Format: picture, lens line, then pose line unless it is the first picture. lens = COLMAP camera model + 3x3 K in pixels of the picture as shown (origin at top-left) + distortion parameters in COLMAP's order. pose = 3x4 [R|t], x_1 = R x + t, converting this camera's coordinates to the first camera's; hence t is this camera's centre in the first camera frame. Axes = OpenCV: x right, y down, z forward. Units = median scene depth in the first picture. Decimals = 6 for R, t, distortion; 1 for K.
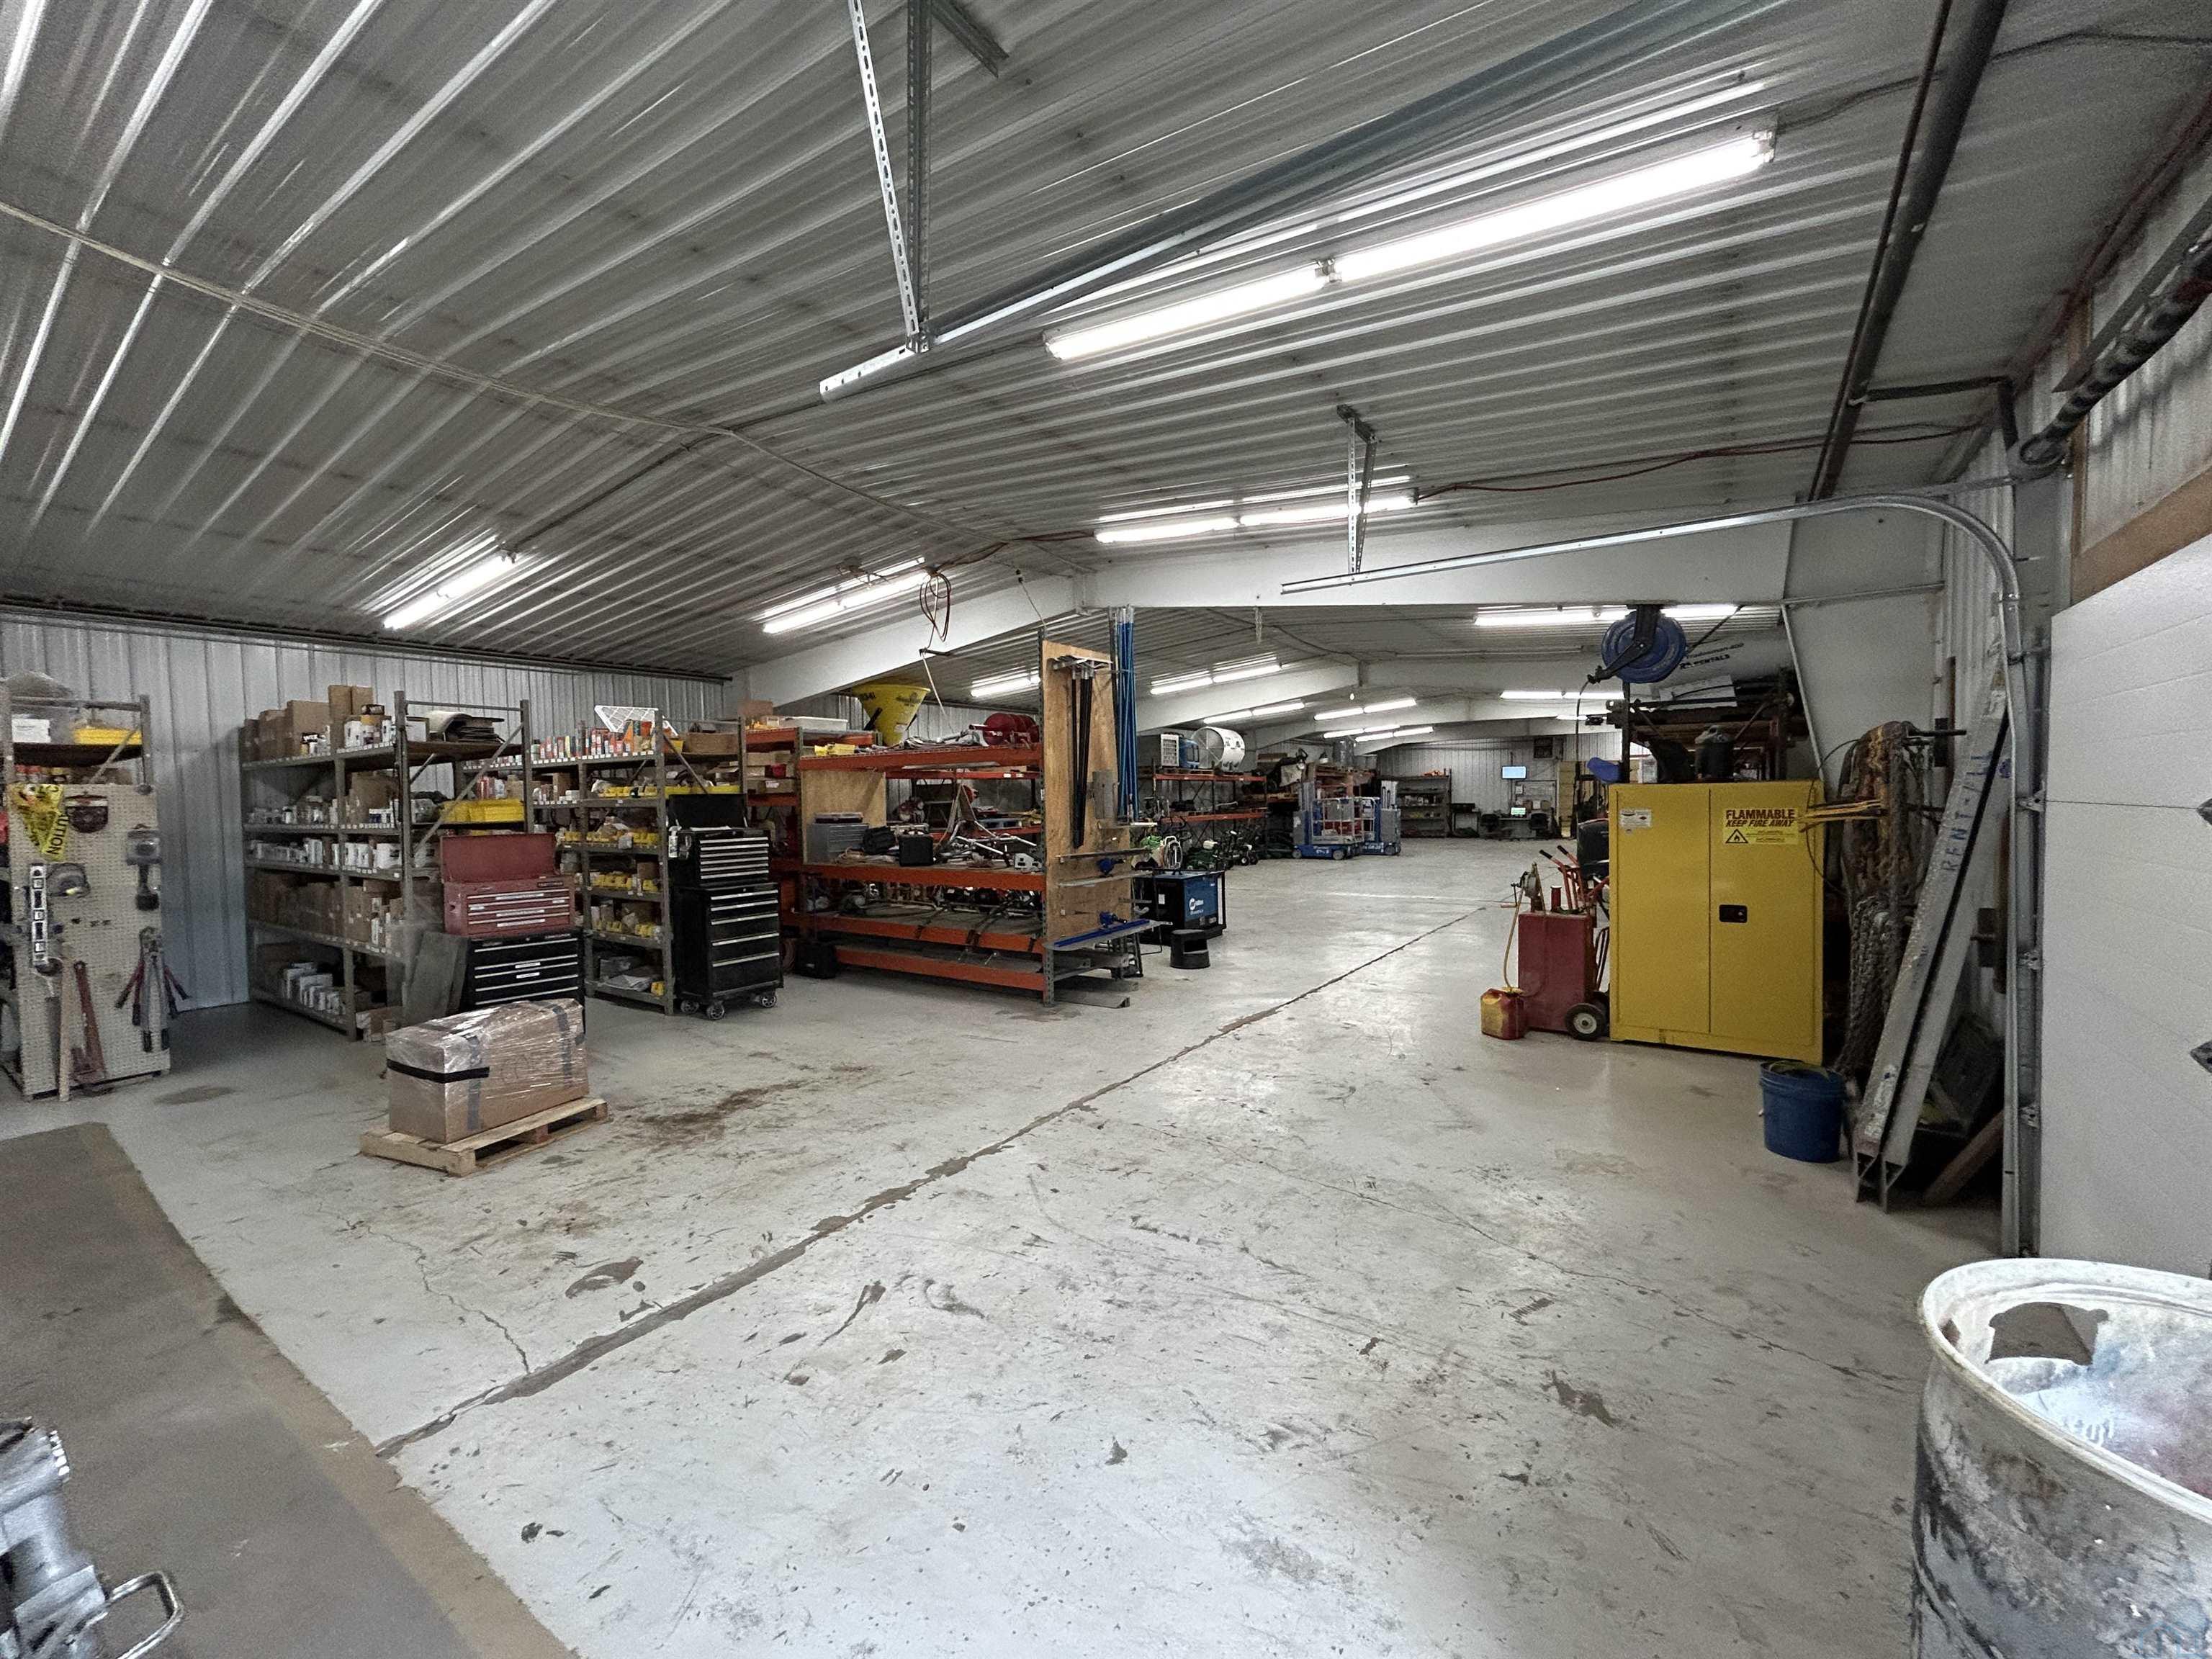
lens RADIAL K [[878.8, 0, 1106.0], [0, 878.8, 829.5], [0, 0, 1]] dist [0.002069, -0.000021]
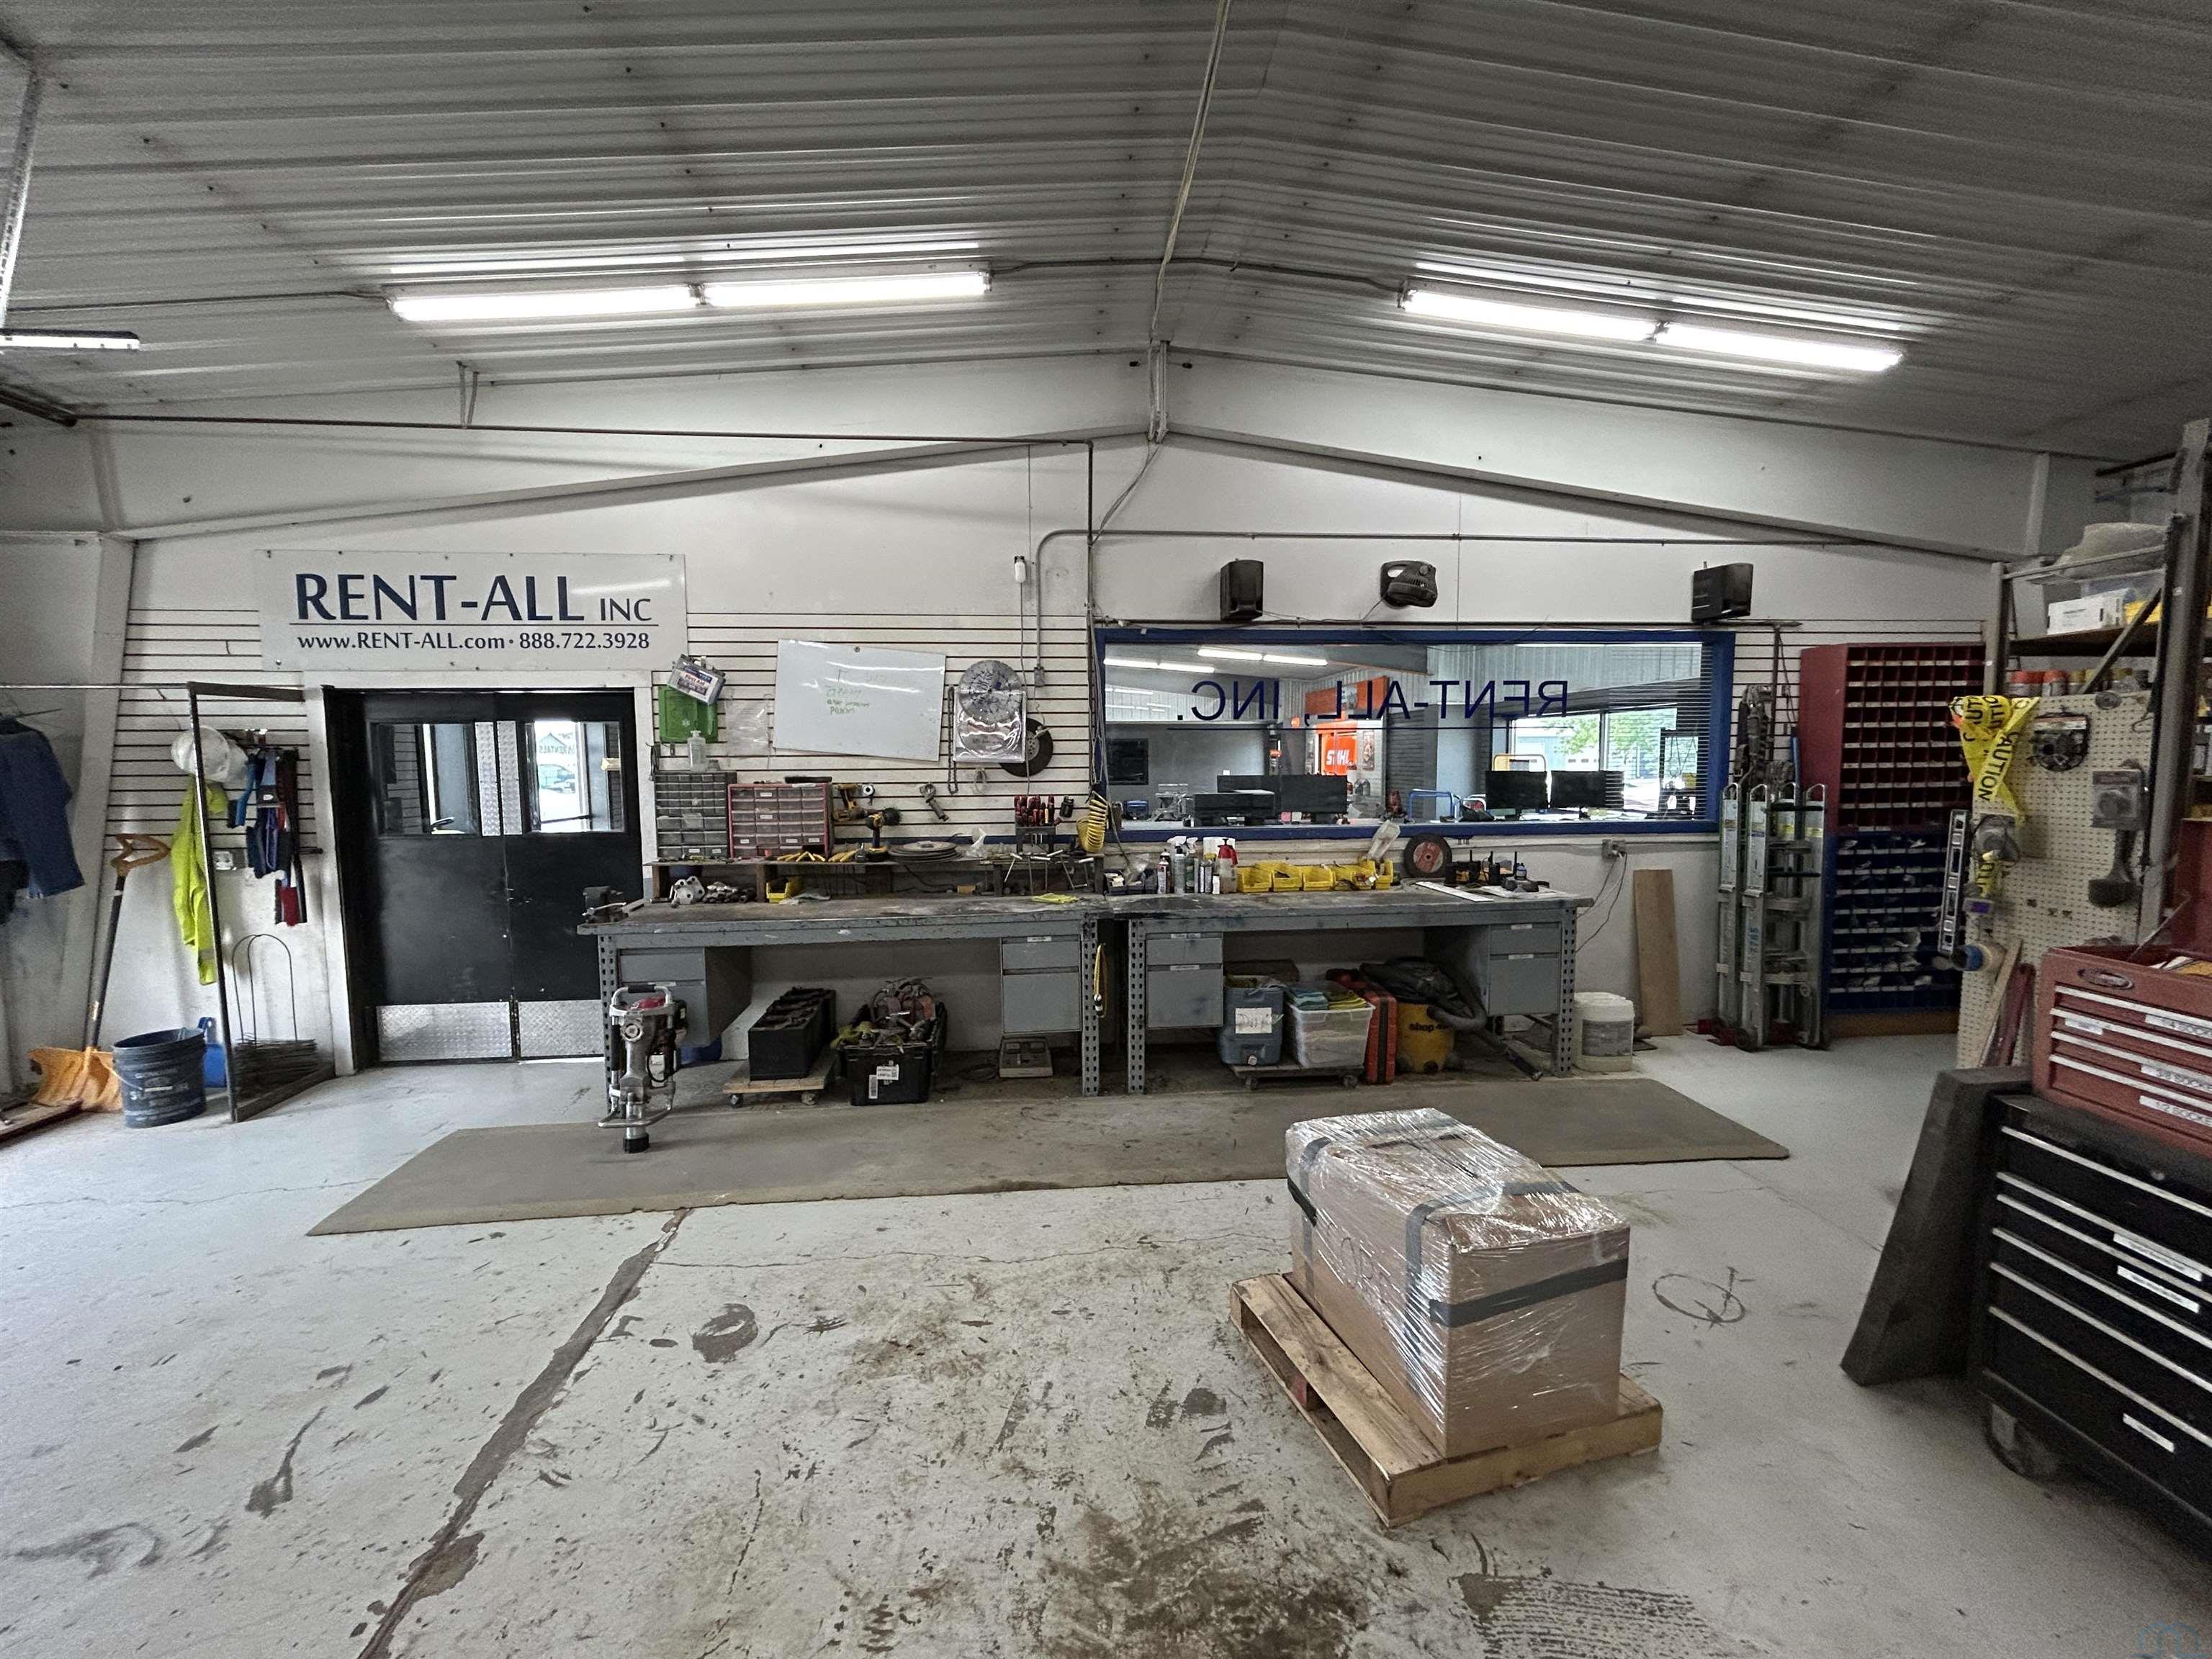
lens RADIAL K [[878.8, 0, 1106.0], [0, 878.8, 829.5], [0, 0, 1]] dist [0.002069, -0.000021]
pose [[-0.764316, 0.080131, -0.639844, -0.072730], [0.003876, 0.992802, 0.119703, -0.012497], [0.644830, 0.089011, -0.759125, 0.376963]]
